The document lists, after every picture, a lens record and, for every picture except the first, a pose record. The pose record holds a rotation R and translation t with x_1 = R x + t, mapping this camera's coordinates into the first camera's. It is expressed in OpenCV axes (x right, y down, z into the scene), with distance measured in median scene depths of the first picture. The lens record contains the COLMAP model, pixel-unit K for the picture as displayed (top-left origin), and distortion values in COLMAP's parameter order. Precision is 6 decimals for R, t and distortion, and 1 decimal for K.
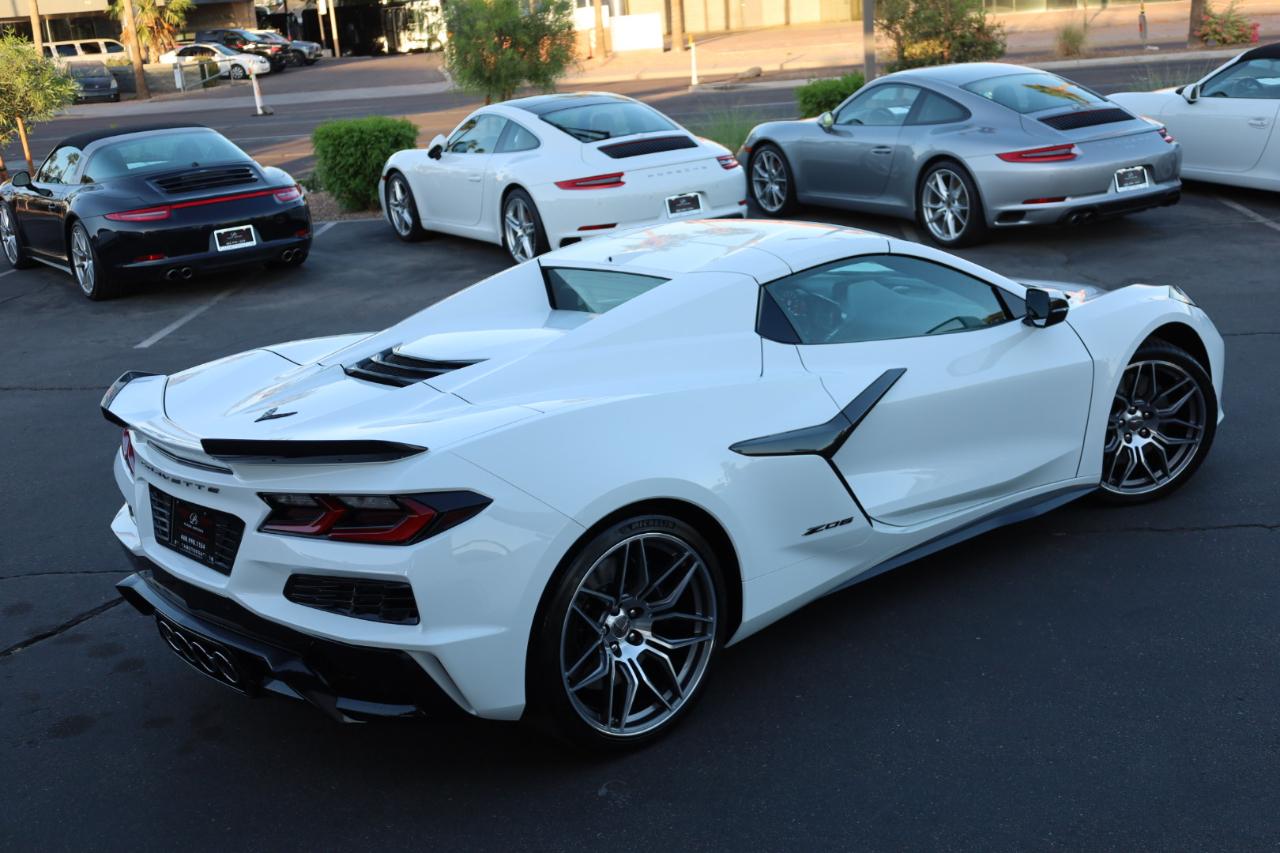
lens RADIAL K [[1513.7, 0, 646.7], [0, 1513.7, 423.8], [0, 0, 1]] dist [0.010414, -0.000933]
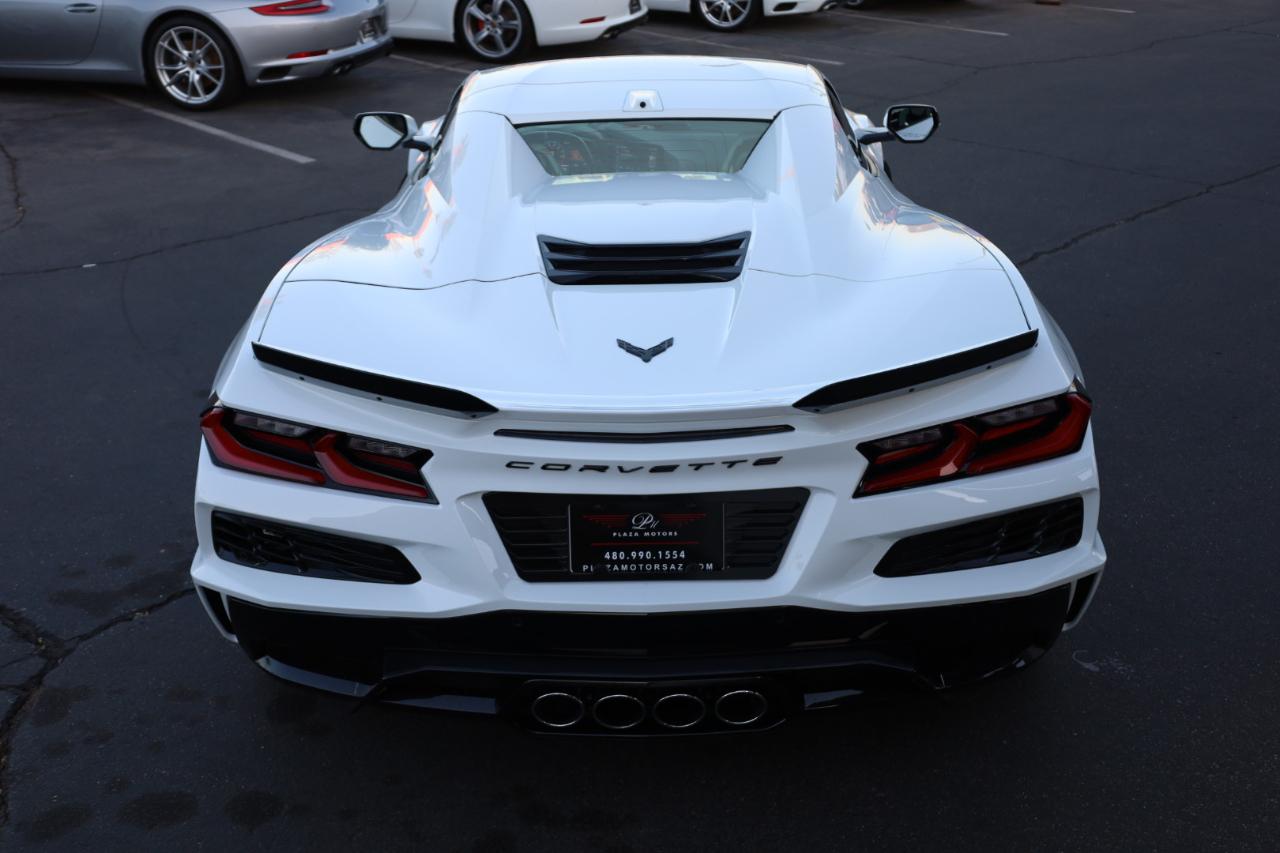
lens RADIAL K [[1352.8, 0, 640.5], [0, 1352.8, 425.1], [0, 0, 1]] dist [0.002687, 0.011885]
pose [[0.664580, -0.235137, 0.709256, -0.280102], [0.156599, 0.971946, 0.175490, -0.032726], [-0.730623, -0.005559, 0.682759, 0.233201]]
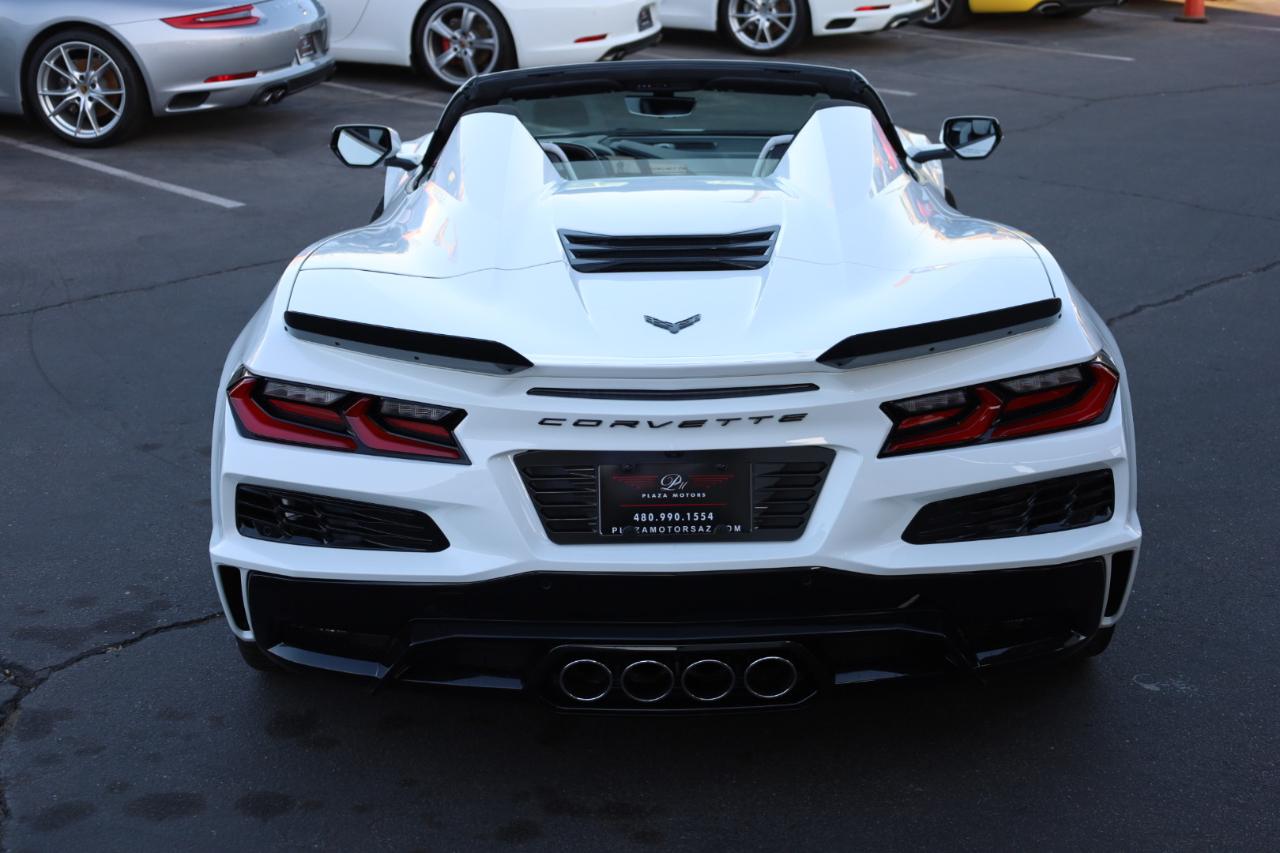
lens RADIAL K [[1979.1, 0, 644.6], [0, 1979.1, 426.4], [0, 0, 1]] dist [0.016773, 0.053732]
pose [[0.664863, -0.159186, 0.729806, -0.373187], [0.155507, 0.985118, 0.073206, -0.011238], [-0.730599, 0.064818, 0.679723, 0.159026]]
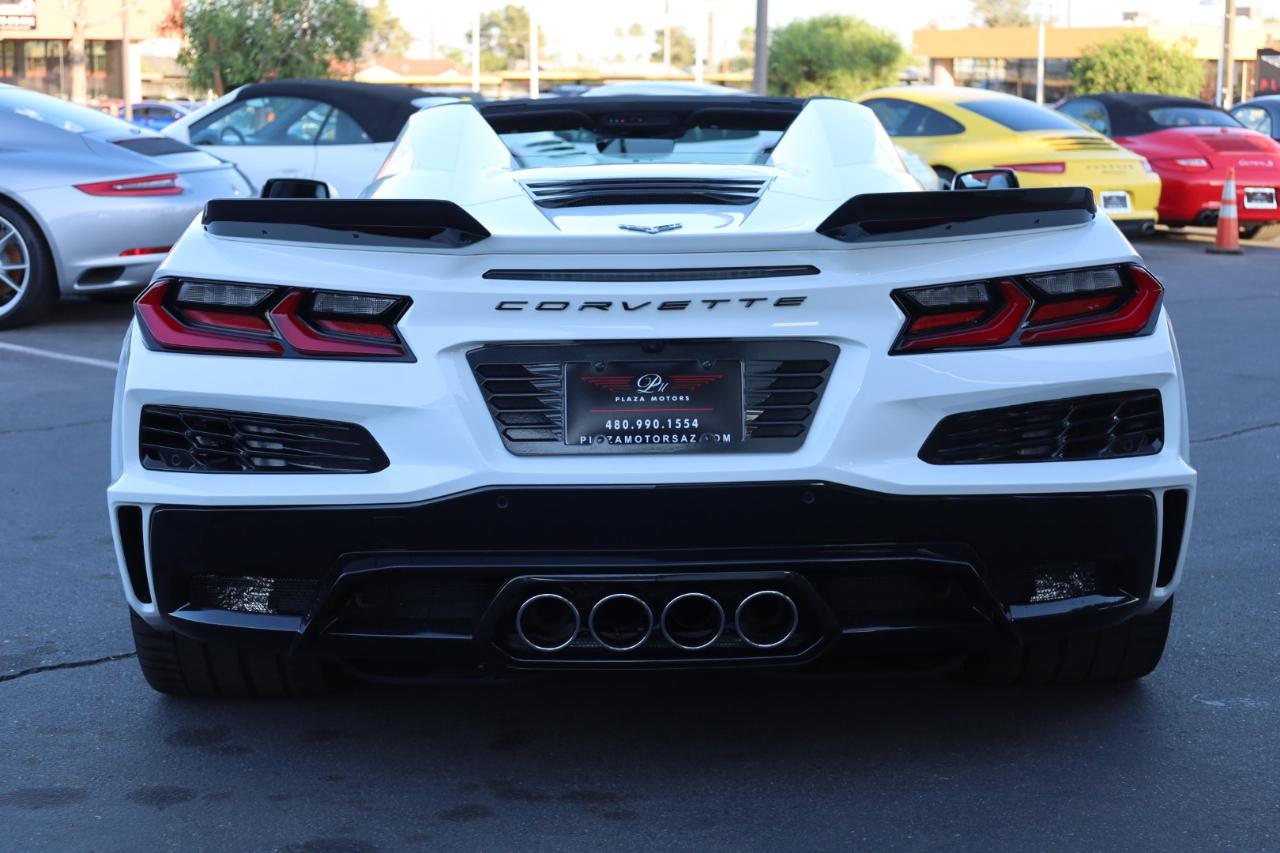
lens RADIAL K [[2264.1, 0, 641.7], [0, 2264.1, 426.4], [0, 0, 1]] dist [-0.009771, 0.113969]
pose [[0.655719, -0.031523, 0.754347, -0.376521], [0.153570, 0.983810, -0.092380, 0.062487], [-0.739222, 0.176420, 0.649944, 0.172578]]
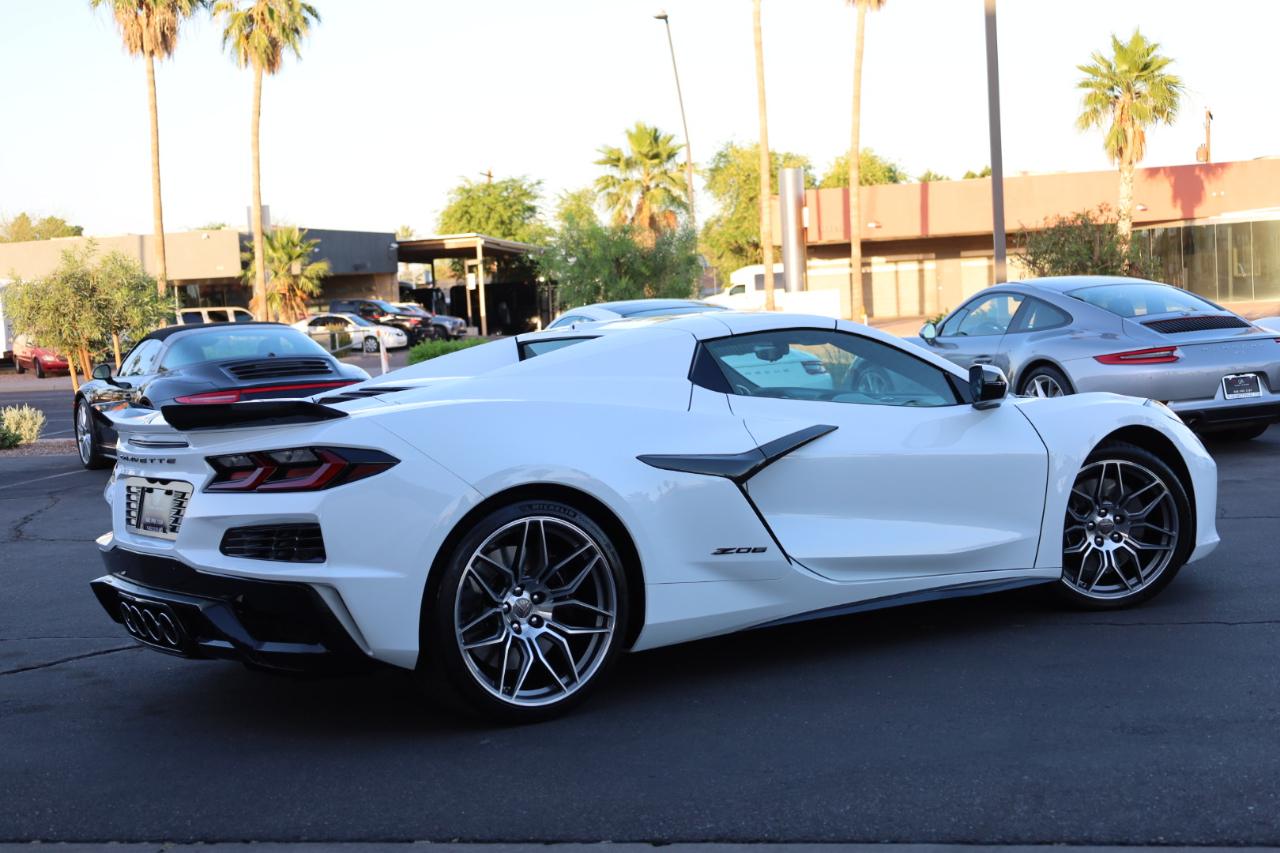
lens RADIAL K [[1791.3, 0, 642.7], [0, 1791.3, 425.5], [0, 0, 1]] dist [0.013714, 0.042446]
pose [[0.993123, 0.031810, -0.112673, 0.080782], [-0.053560, 0.979213, -0.195634, 0.097544], [0.104108, 0.200324, 0.974183, -0.104386]]
